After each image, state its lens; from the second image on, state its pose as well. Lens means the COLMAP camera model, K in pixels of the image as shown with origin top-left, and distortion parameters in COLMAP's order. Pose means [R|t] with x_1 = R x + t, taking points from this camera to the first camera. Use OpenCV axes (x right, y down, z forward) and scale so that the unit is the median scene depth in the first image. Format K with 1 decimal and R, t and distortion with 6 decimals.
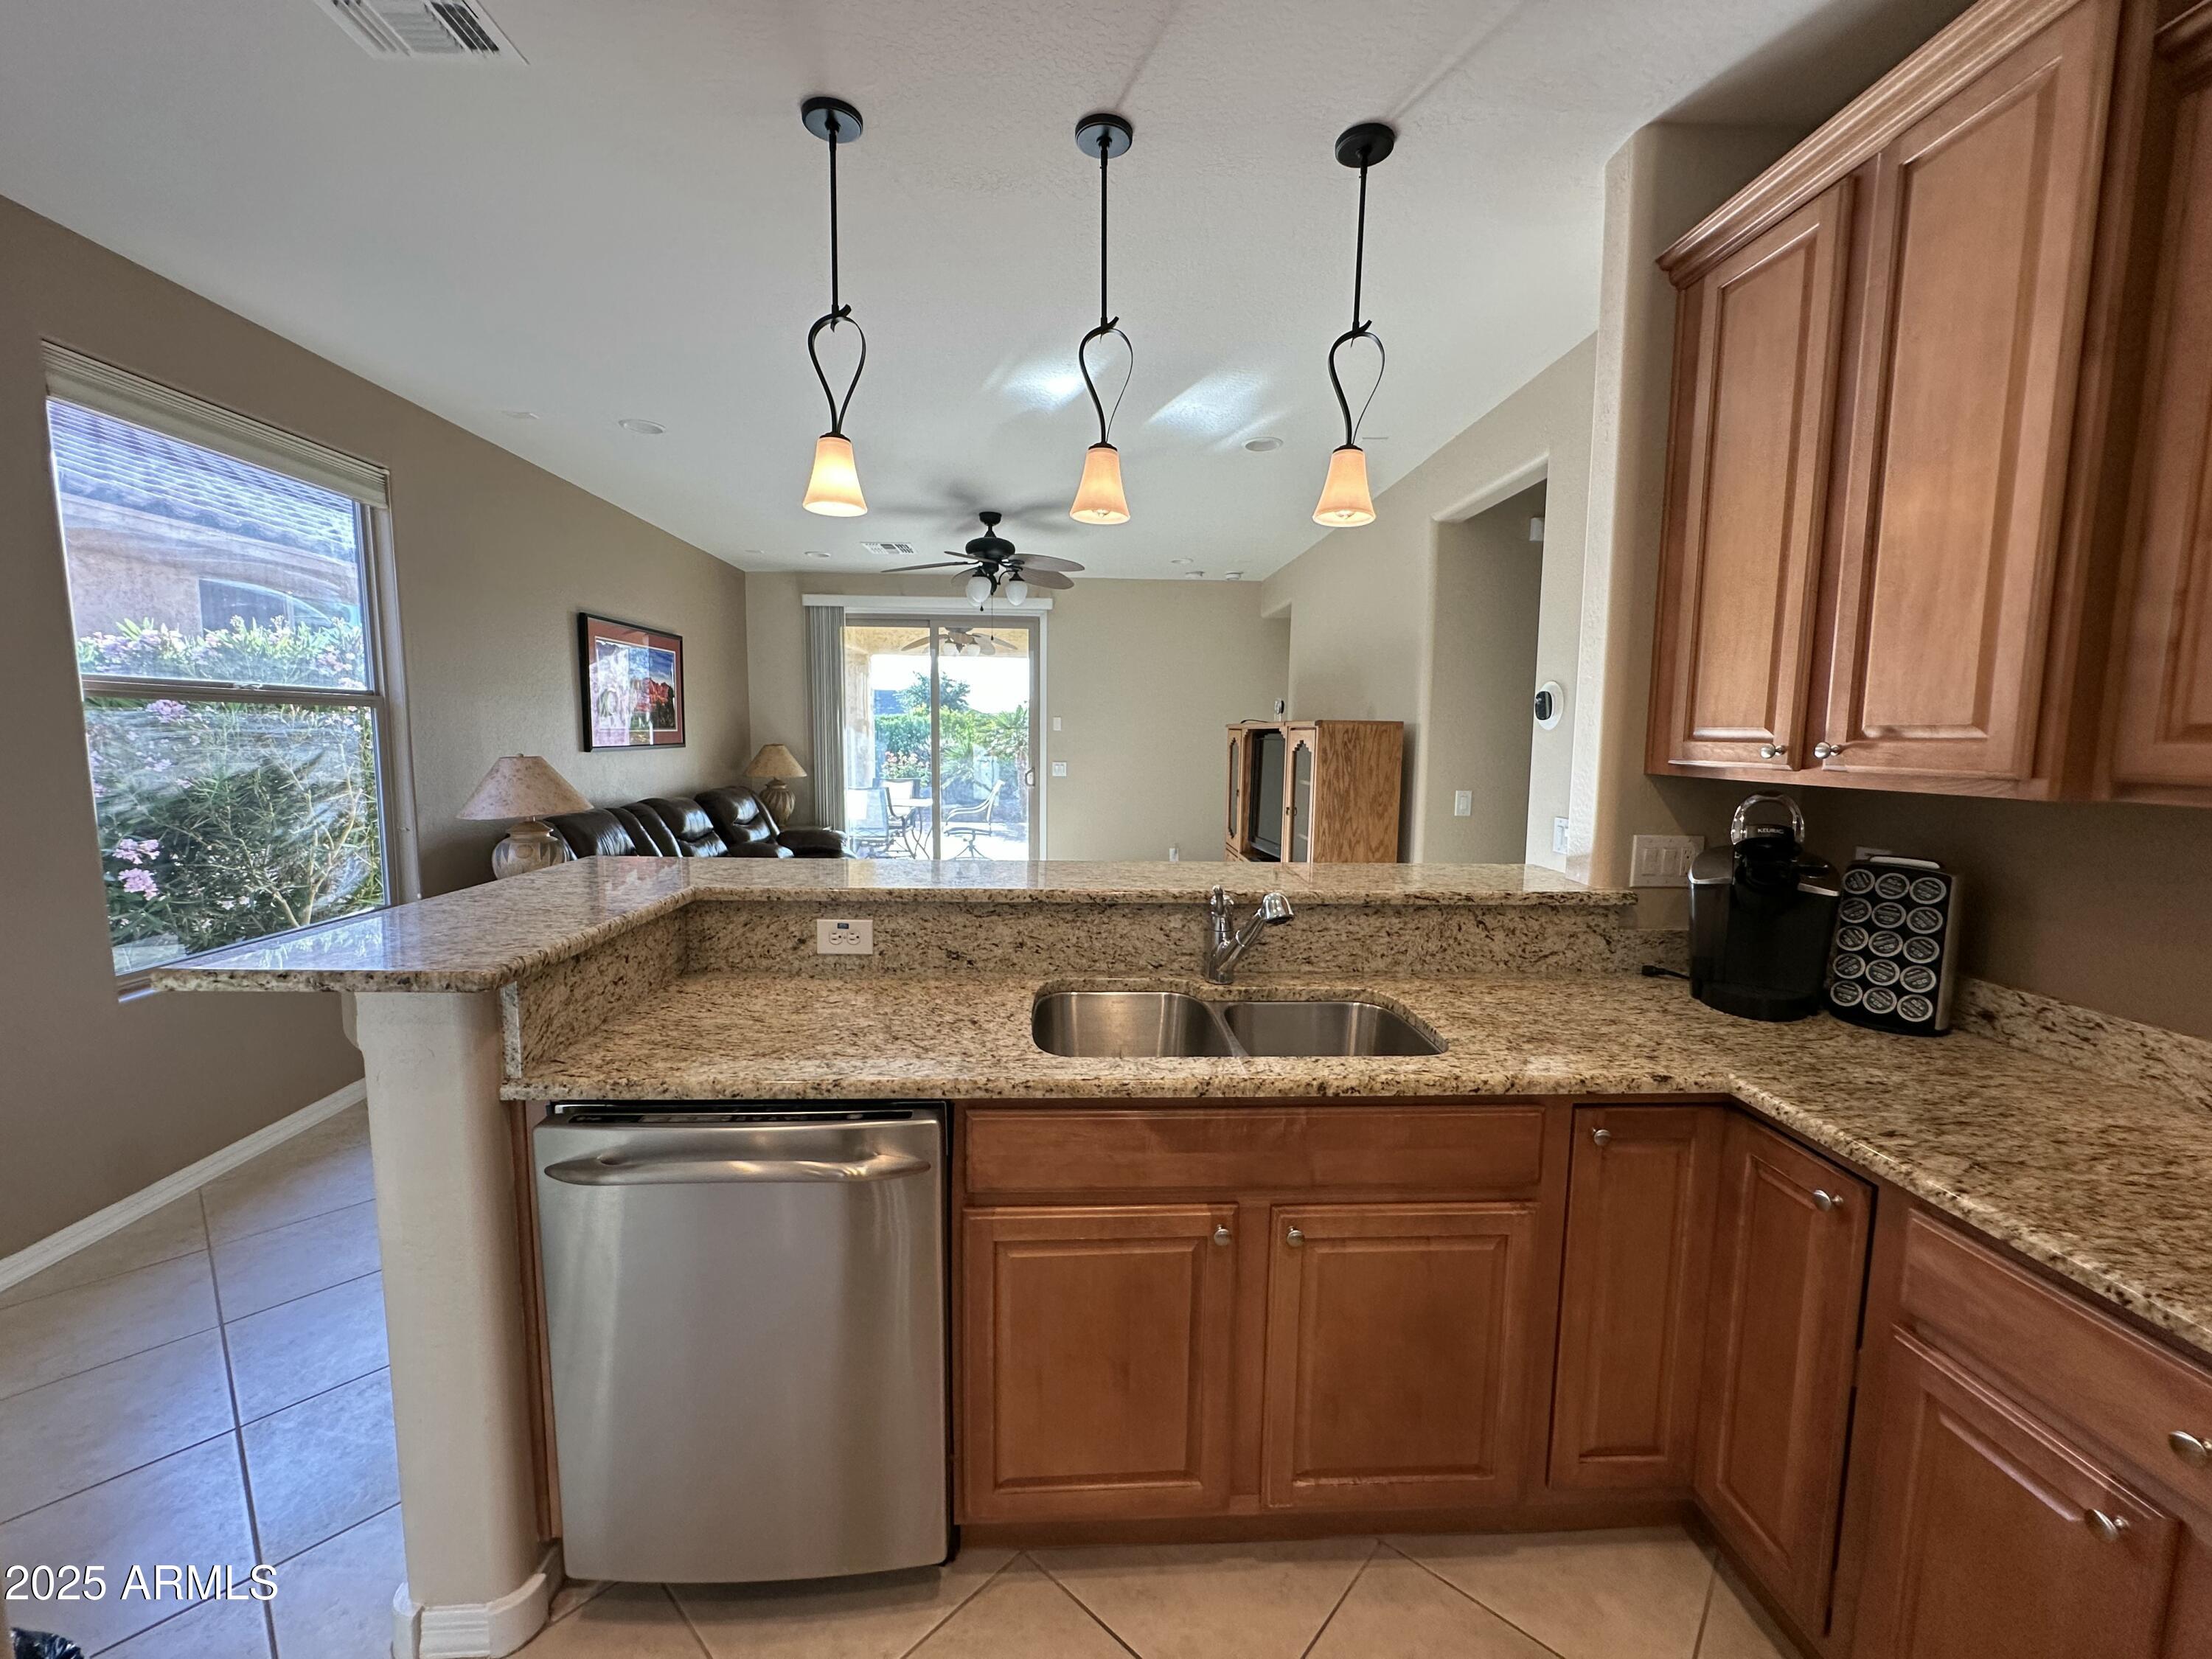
lens RADIAL K [[894.7, 0, 1104.9], [0, 894.7, 824.7], [0, 0, 1]] dist [0.000812, -0.000570]
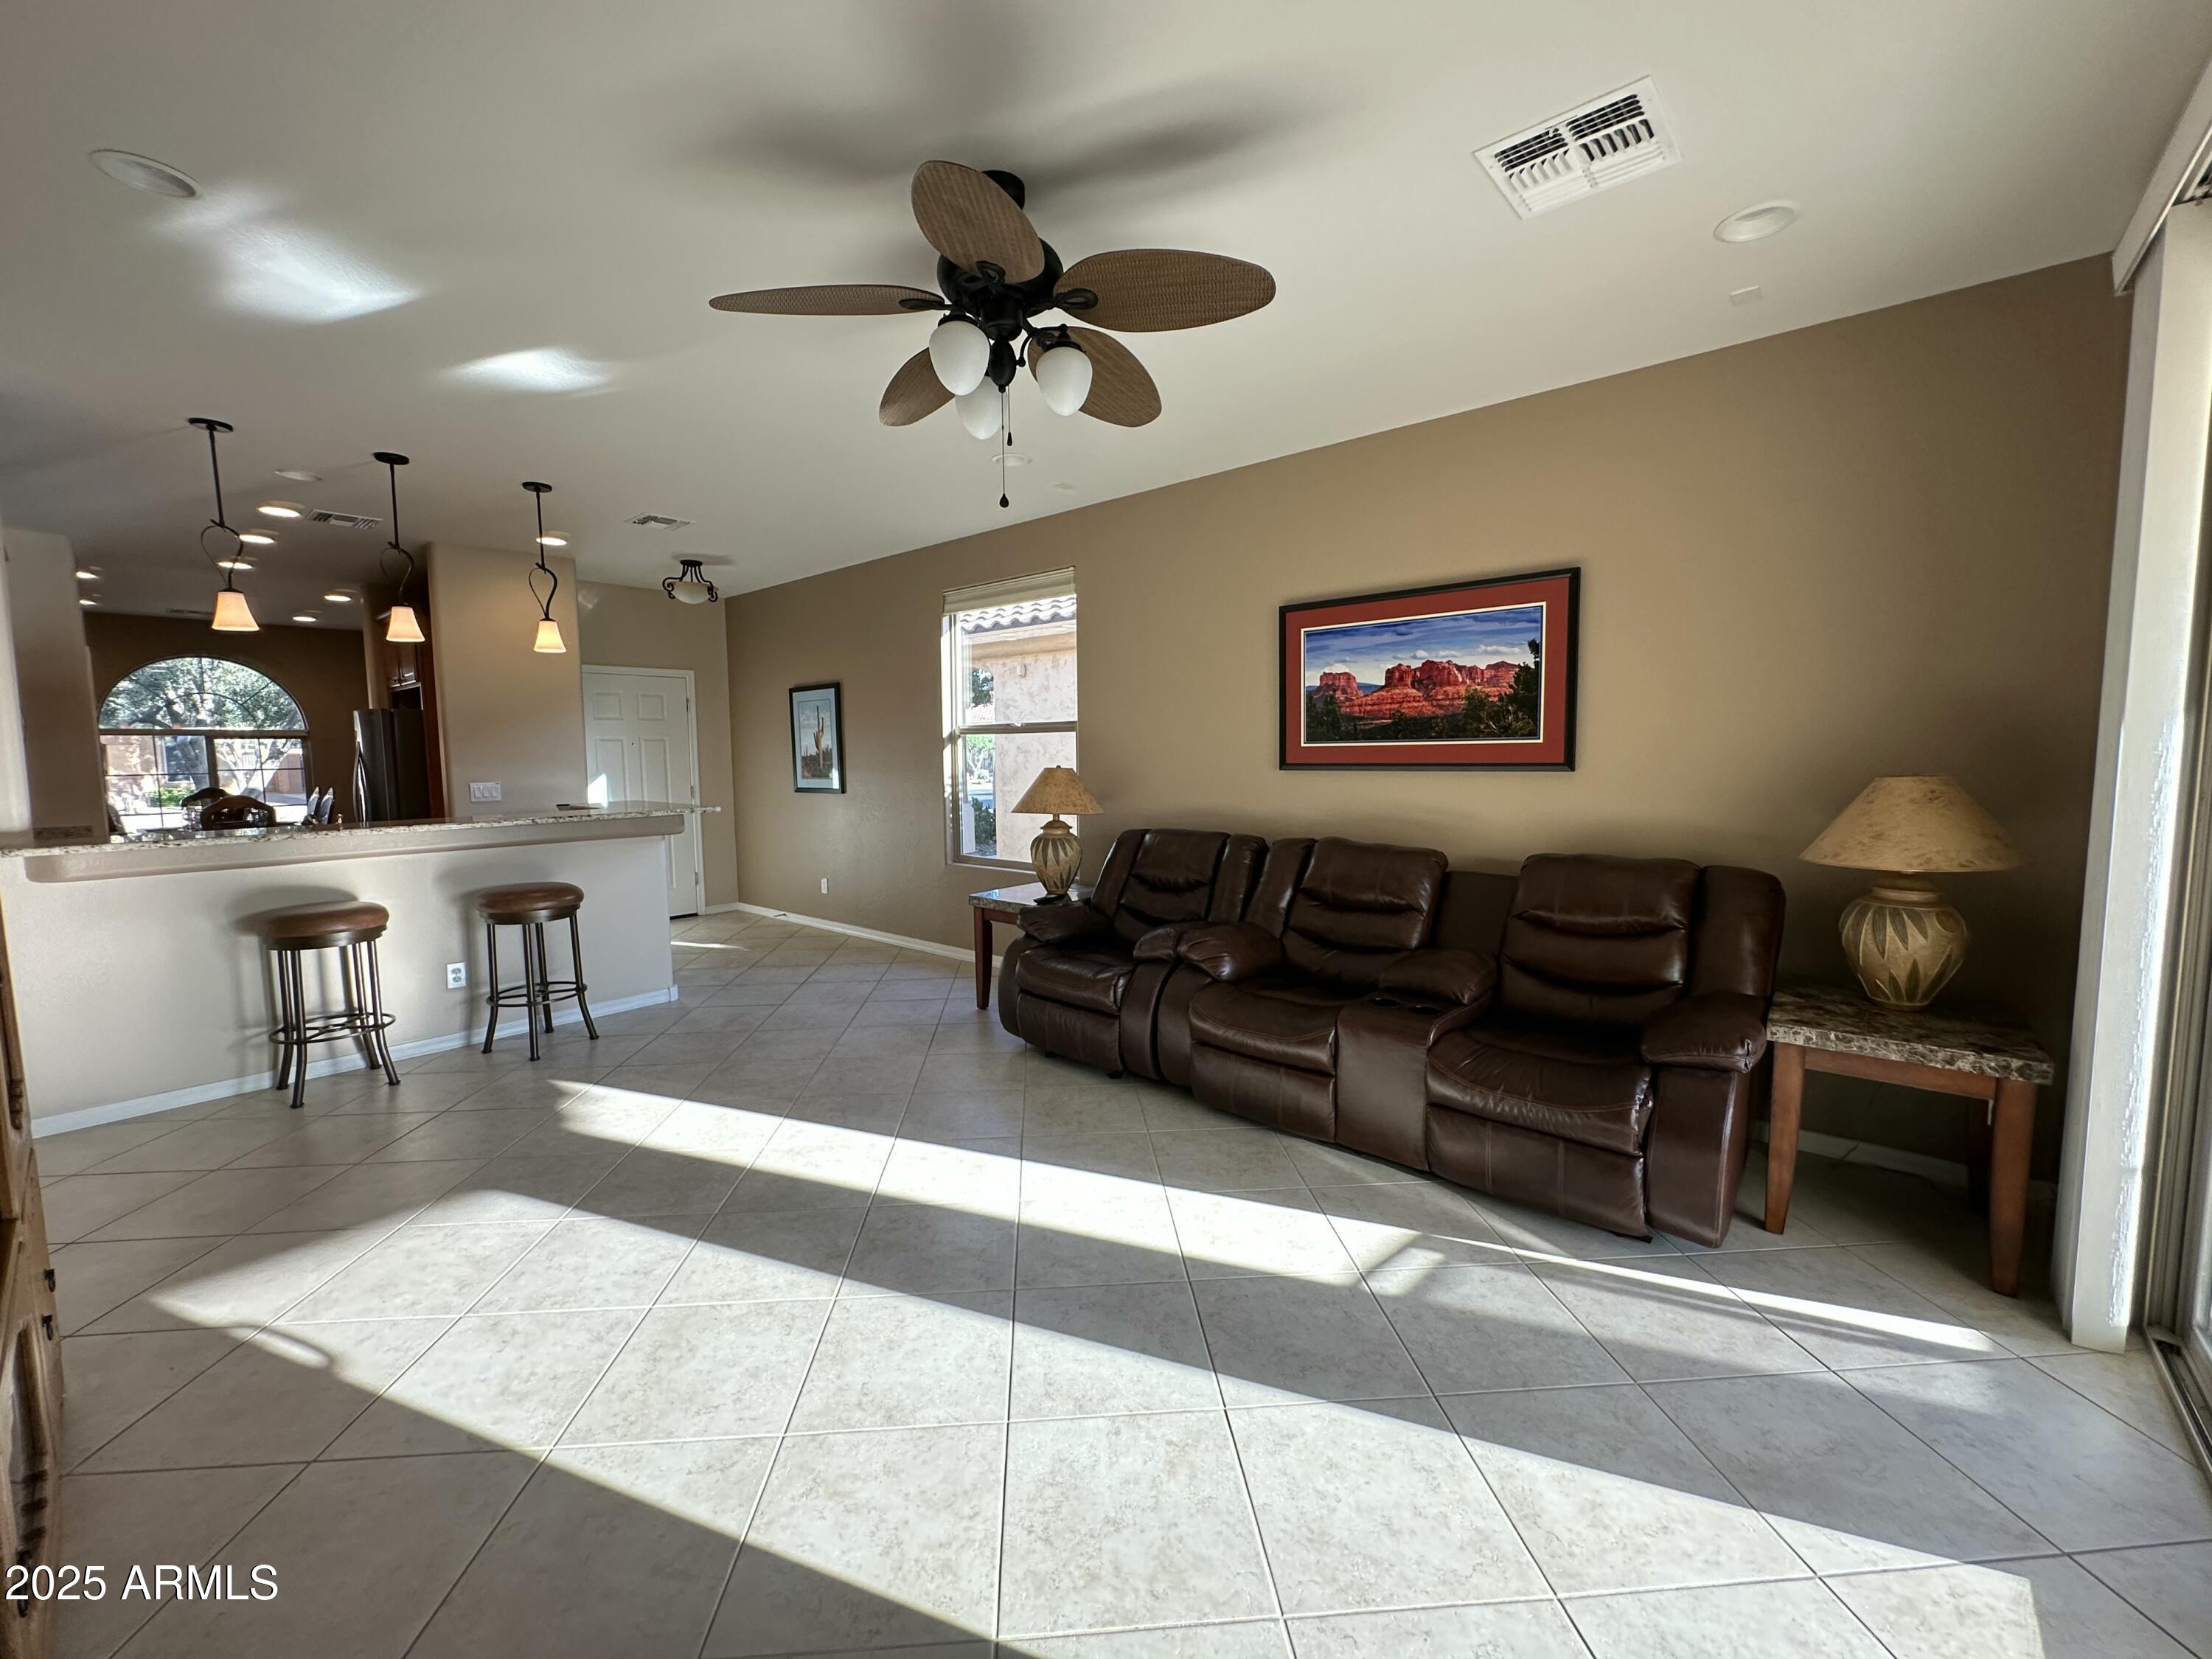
lens RADIAL K [[894.7, 0, 1103.7], [0, 894.7, 829.6], [0, 0, 1]] dist [0.000812, -0.000570]
pose [[-0.689463, 0.056842, -0.722087, 0.388587], [-0.075365, 0.985875, 0.149566, -0.354065], [0.720389, 0.157541, -0.675441, 3.693291]]
